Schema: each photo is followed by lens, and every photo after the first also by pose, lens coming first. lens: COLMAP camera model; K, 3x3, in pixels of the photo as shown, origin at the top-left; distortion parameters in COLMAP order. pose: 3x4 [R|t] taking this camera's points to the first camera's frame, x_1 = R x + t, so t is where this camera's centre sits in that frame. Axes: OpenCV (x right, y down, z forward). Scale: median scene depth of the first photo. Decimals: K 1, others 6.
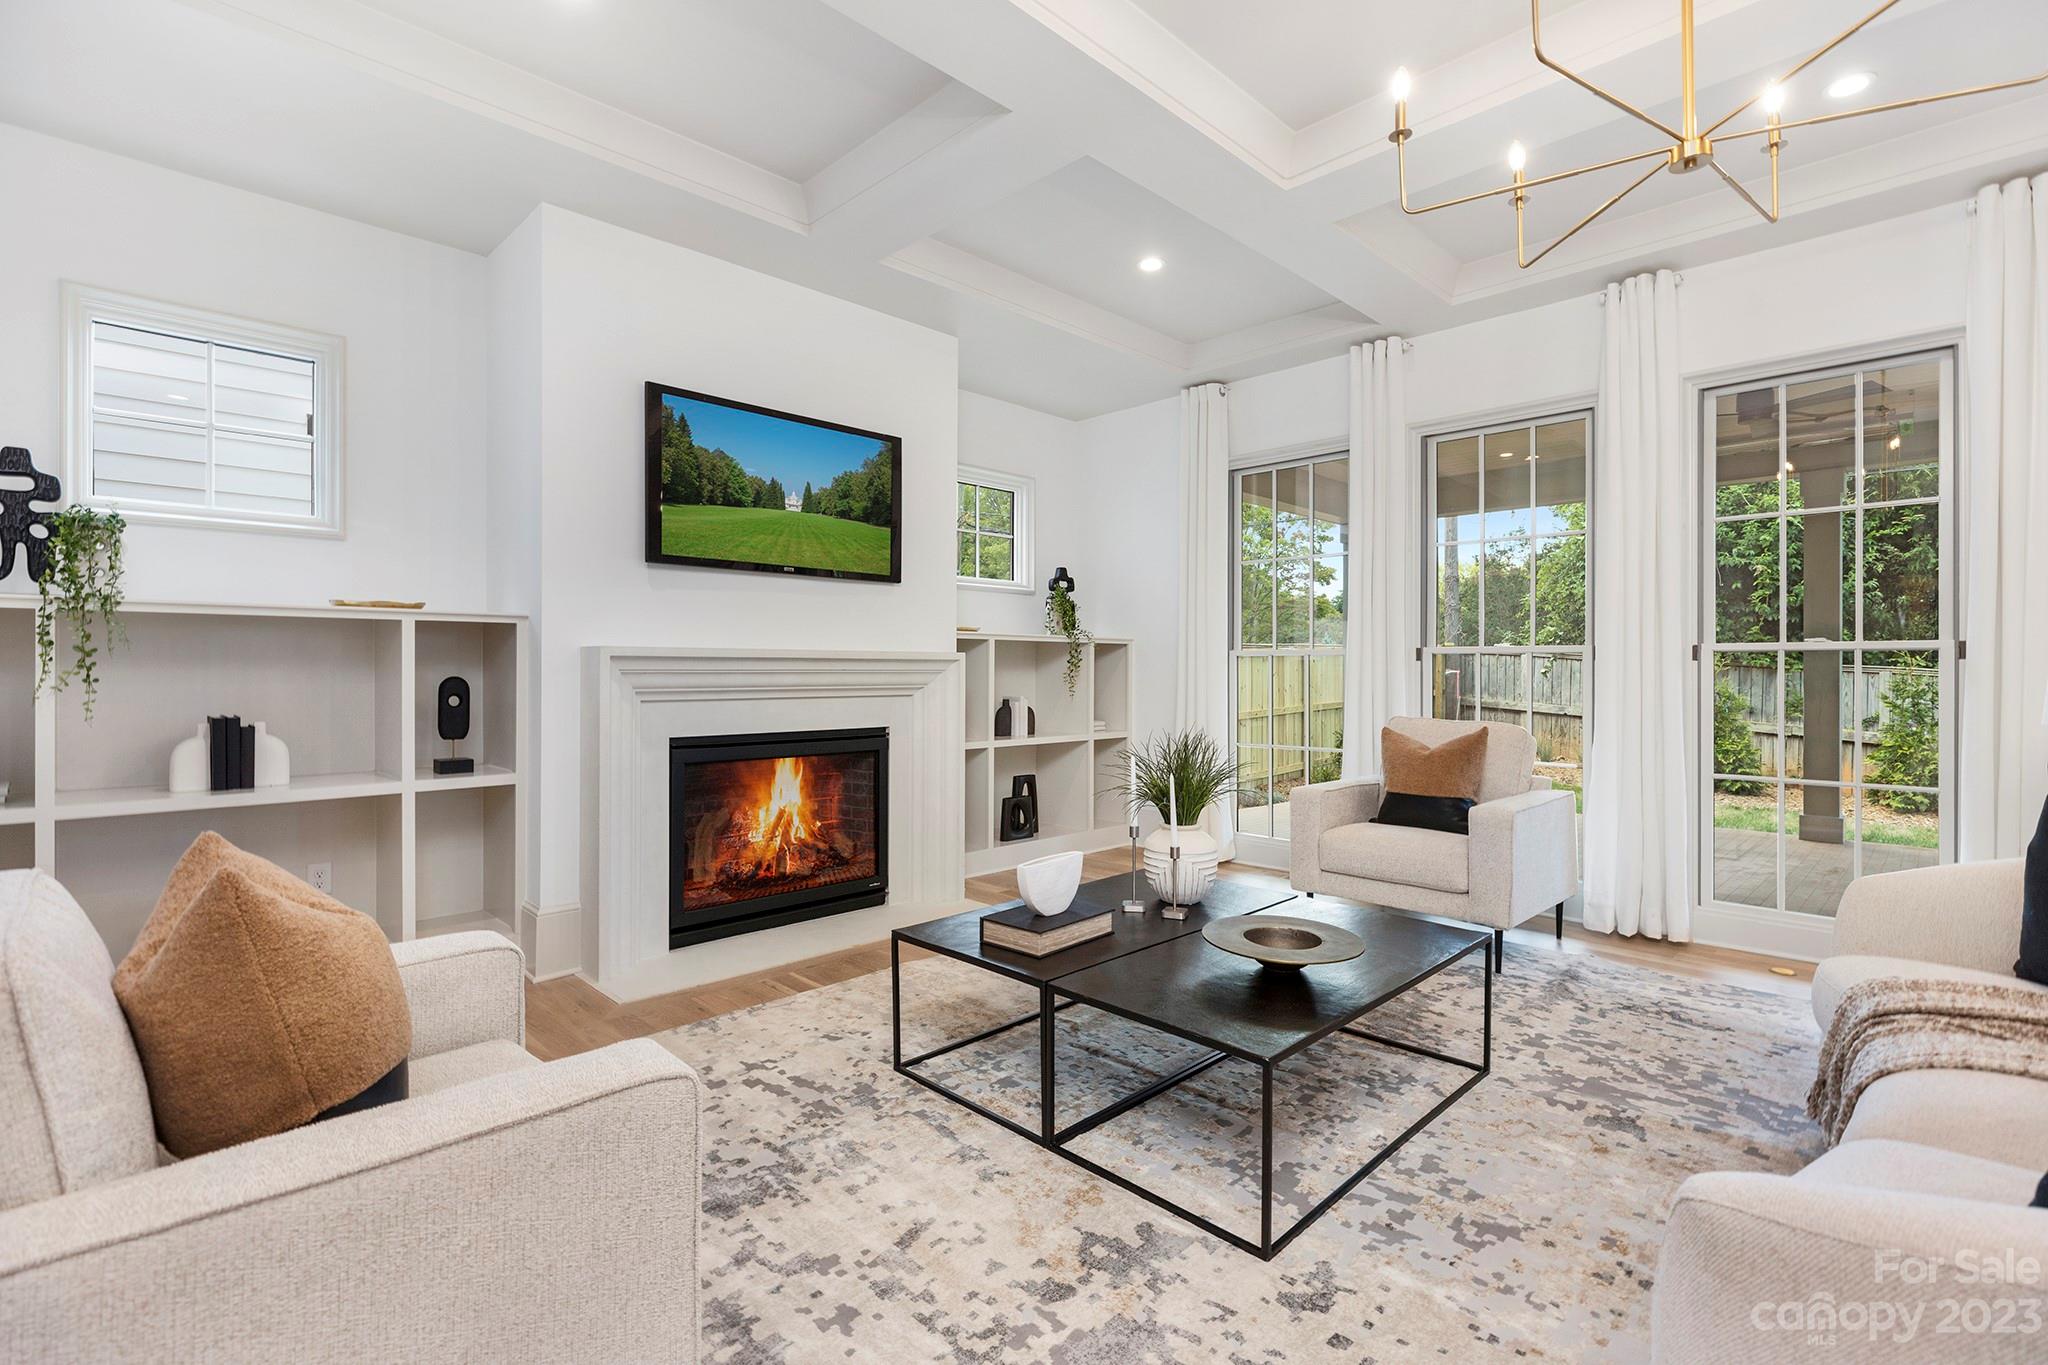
lens RADIAL K [[921.5, 0, 1011.5], [0, 921.5, 667.4], [0, 0, 1]] dist [-0.002213, -0.000051]
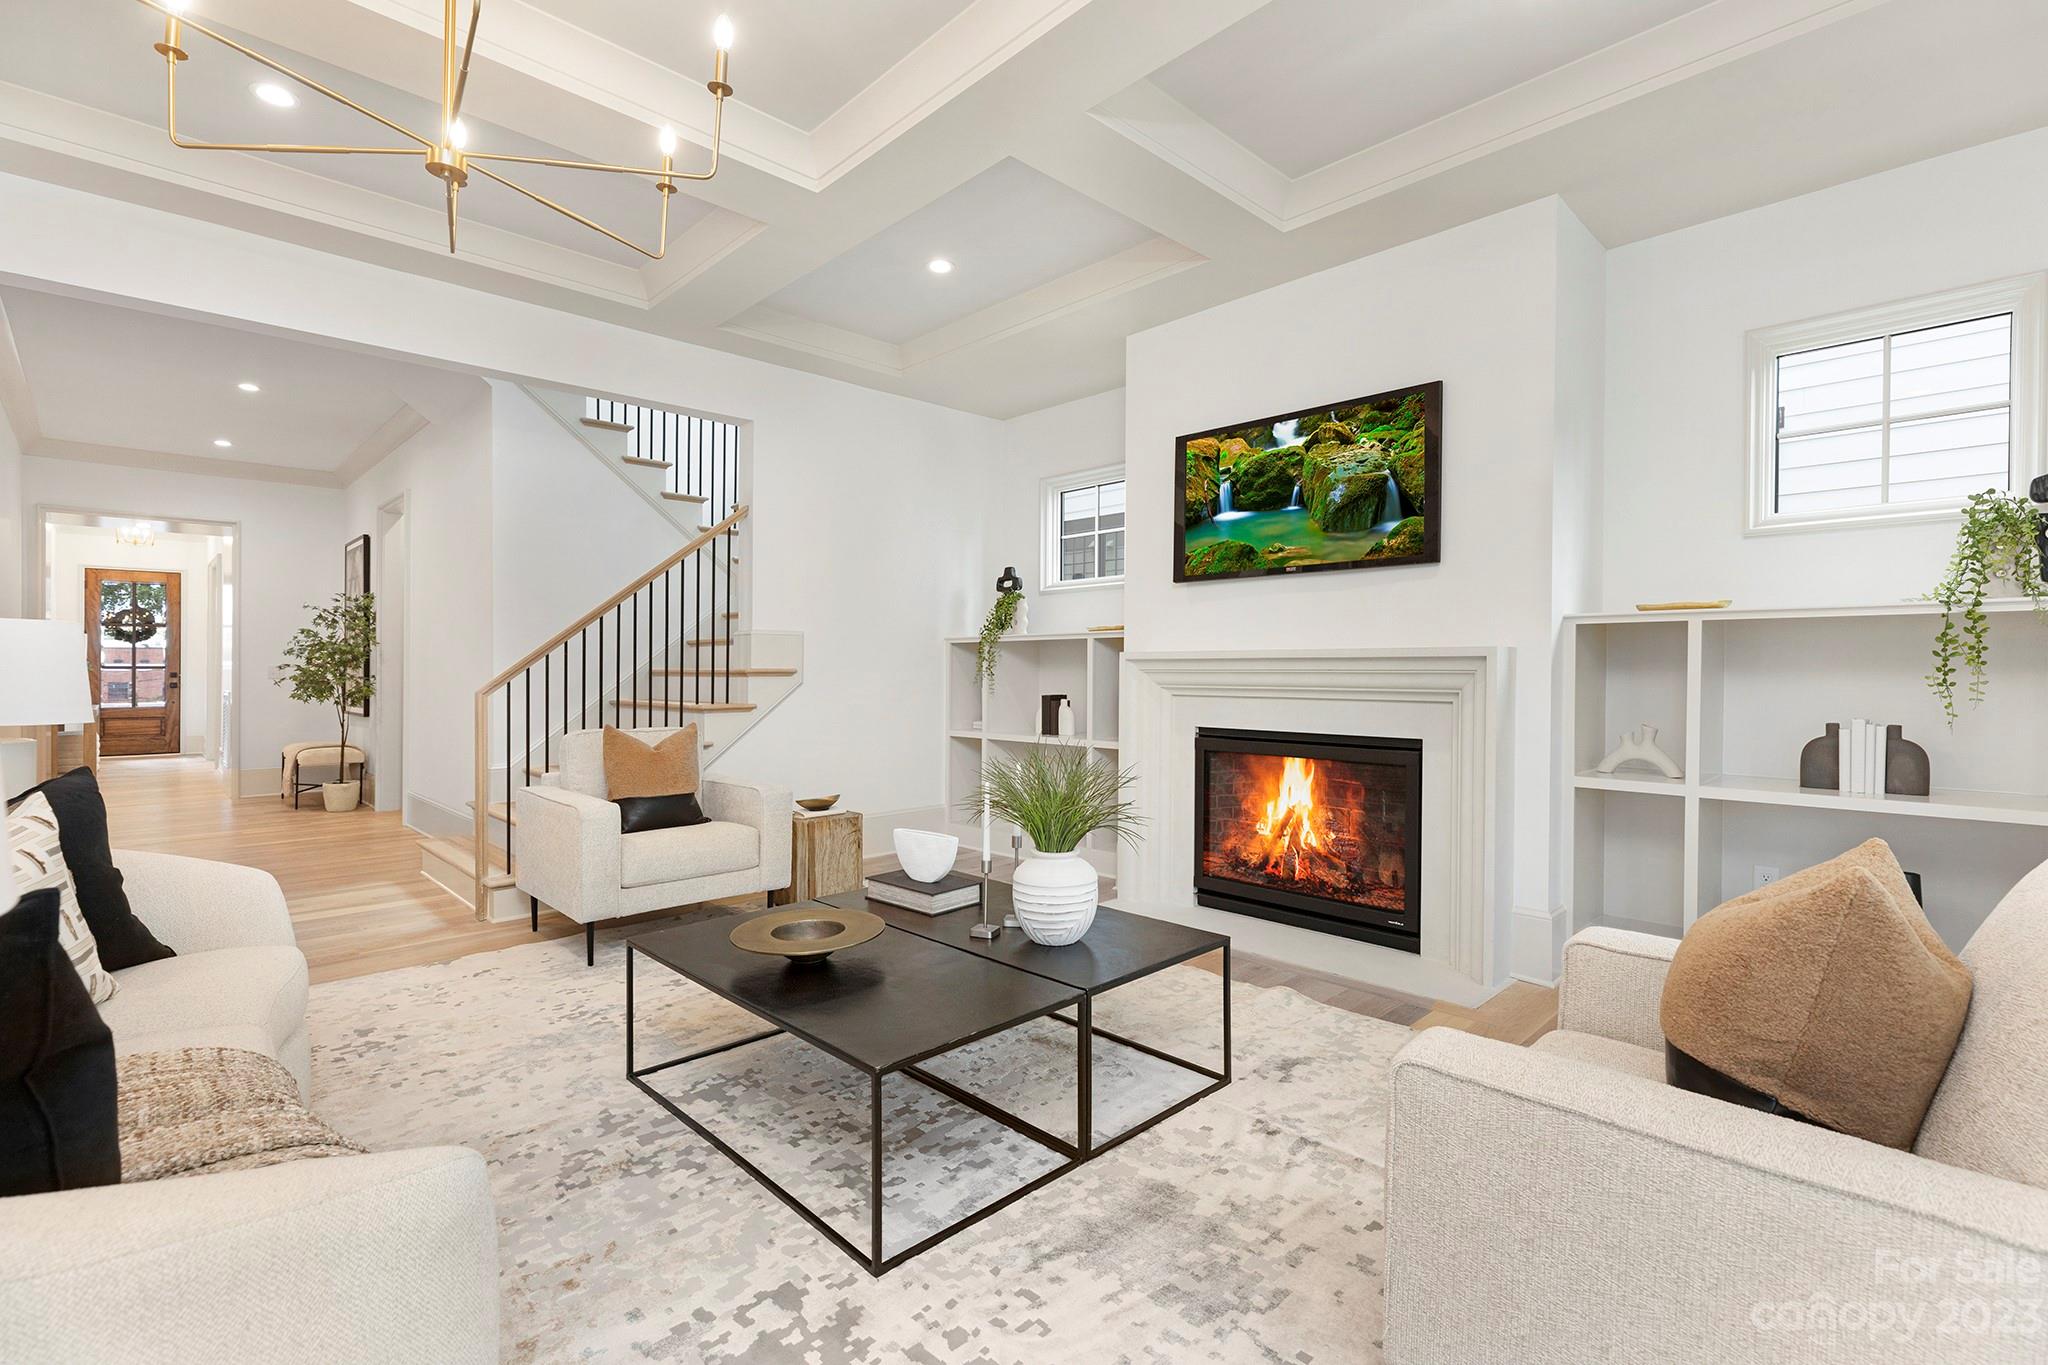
lens RADIAL K [[921.5, 0, 1011.5], [0, 921.5, 667.4], [0, 0, 1]] dist [-0.002213, -0.000051]
pose [[0.002098, -0.004577, -0.999987, 0.762436], [0.000065, 0.999990, -0.004577, 0.005081], [0.999998, -0.000055, 0.002099, 0.708138]]
